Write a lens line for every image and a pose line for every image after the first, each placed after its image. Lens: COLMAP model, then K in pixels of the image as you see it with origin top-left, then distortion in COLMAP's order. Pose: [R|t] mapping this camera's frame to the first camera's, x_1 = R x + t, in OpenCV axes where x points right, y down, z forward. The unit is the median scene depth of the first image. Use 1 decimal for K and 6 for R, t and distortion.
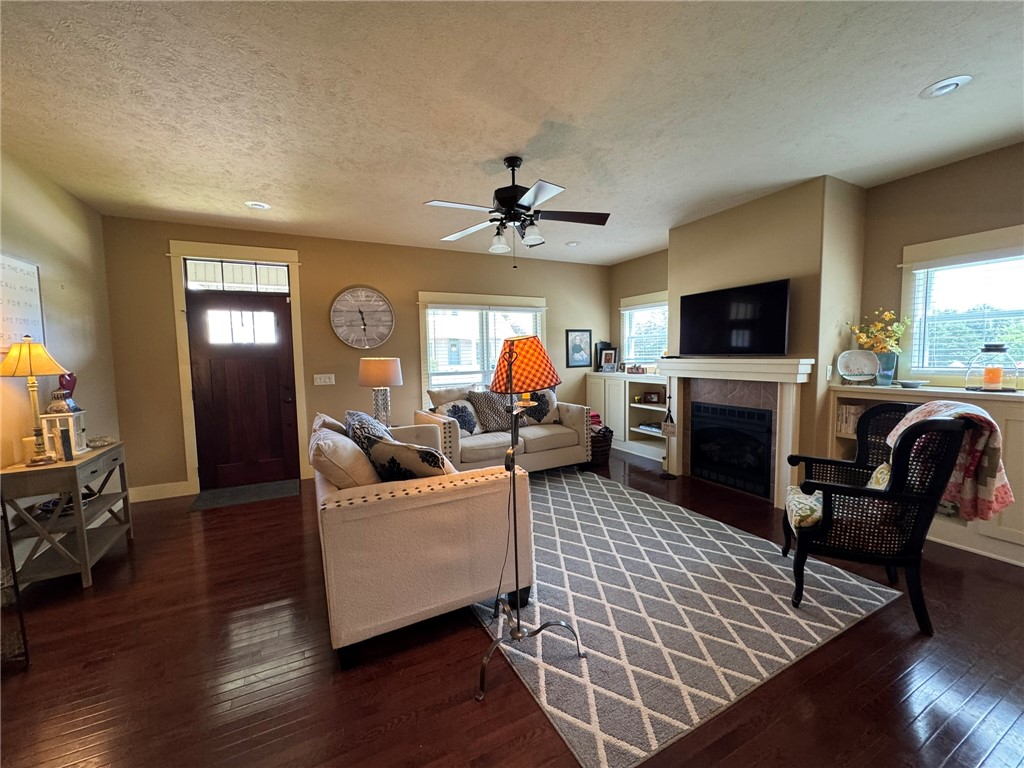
lens RADIAL K [[409.8, 0, 512.0], [0, 409.8, 384.0], [0, 0, 1]] dist [-0.002620, -0.000601]
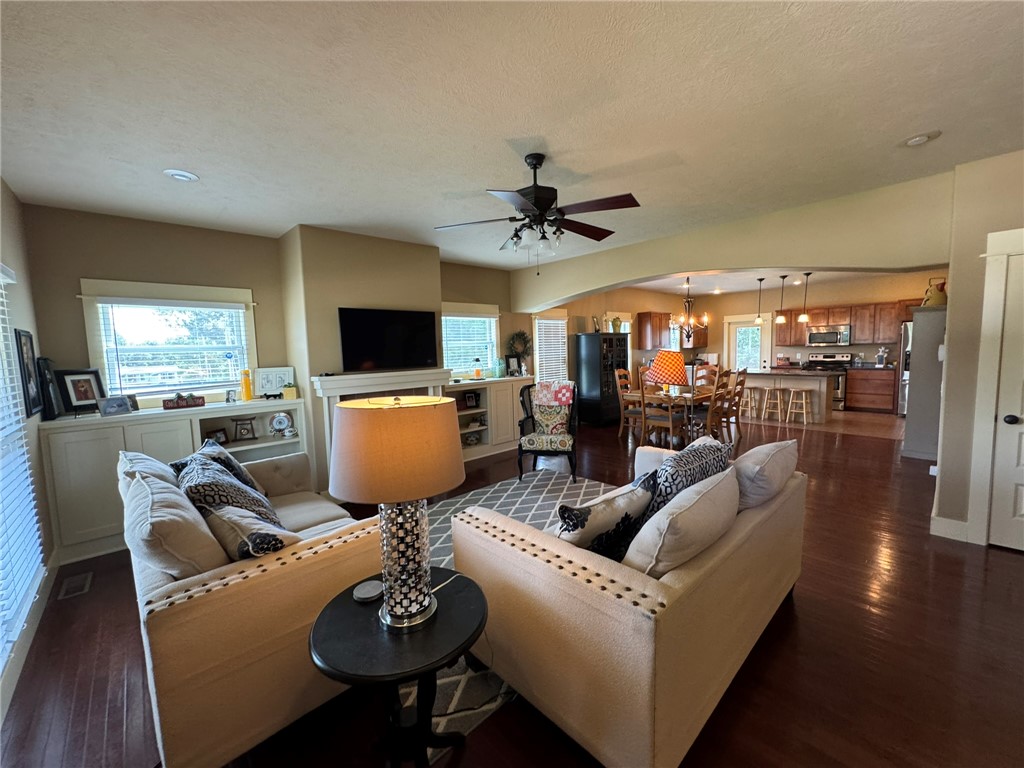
lens RADIAL K [[409.8, 0, 512.0], [0, 409.8, 384.0], [0, 0, 1]] dist [-0.002620, -0.000601]
pose [[-0.273643, -0.055707, 0.960217, -0.582037], [0.106248, 0.990461, 0.087740, -0.082376], [-0.955945, 0.126030, -0.265114, 0.879445]]
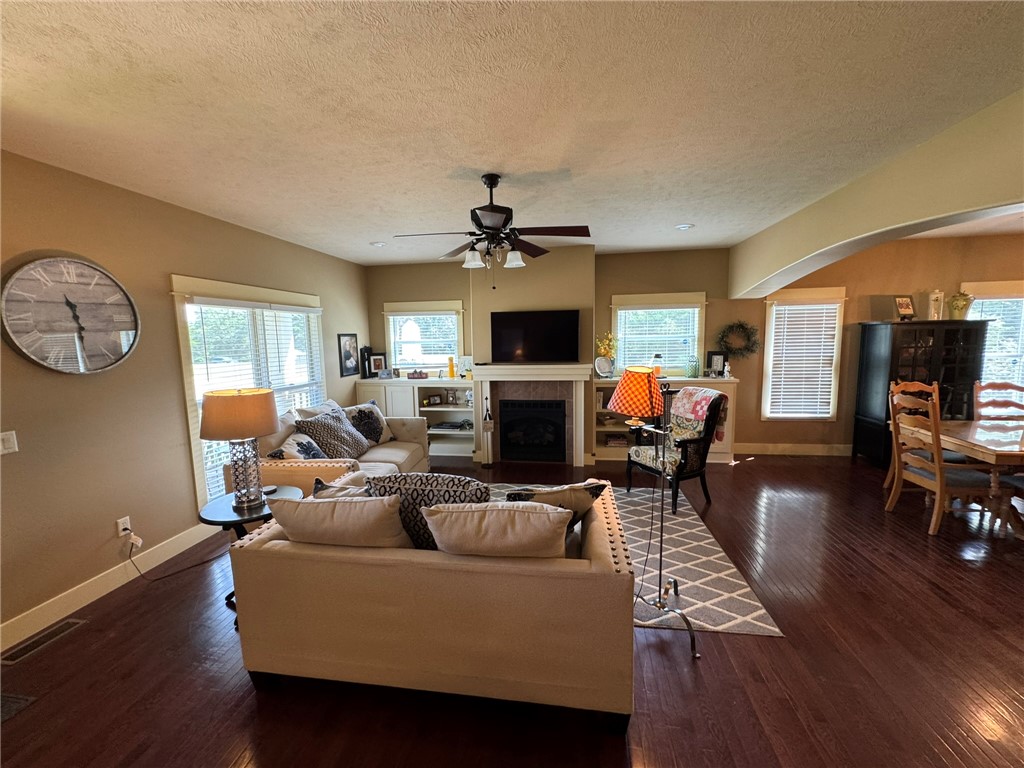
lens RADIAL K [[409.8, 0, 512.0], [0, 409.8, 384.0], [0, 0, 1]] dist [-0.002620, -0.000601]
pose [[0.582338, -0.087156, 0.808261, -0.514242], [0.068114, 0.995971, 0.058322, -0.072586], [-0.810088, 0.021091, 0.585929, 0.261187]]
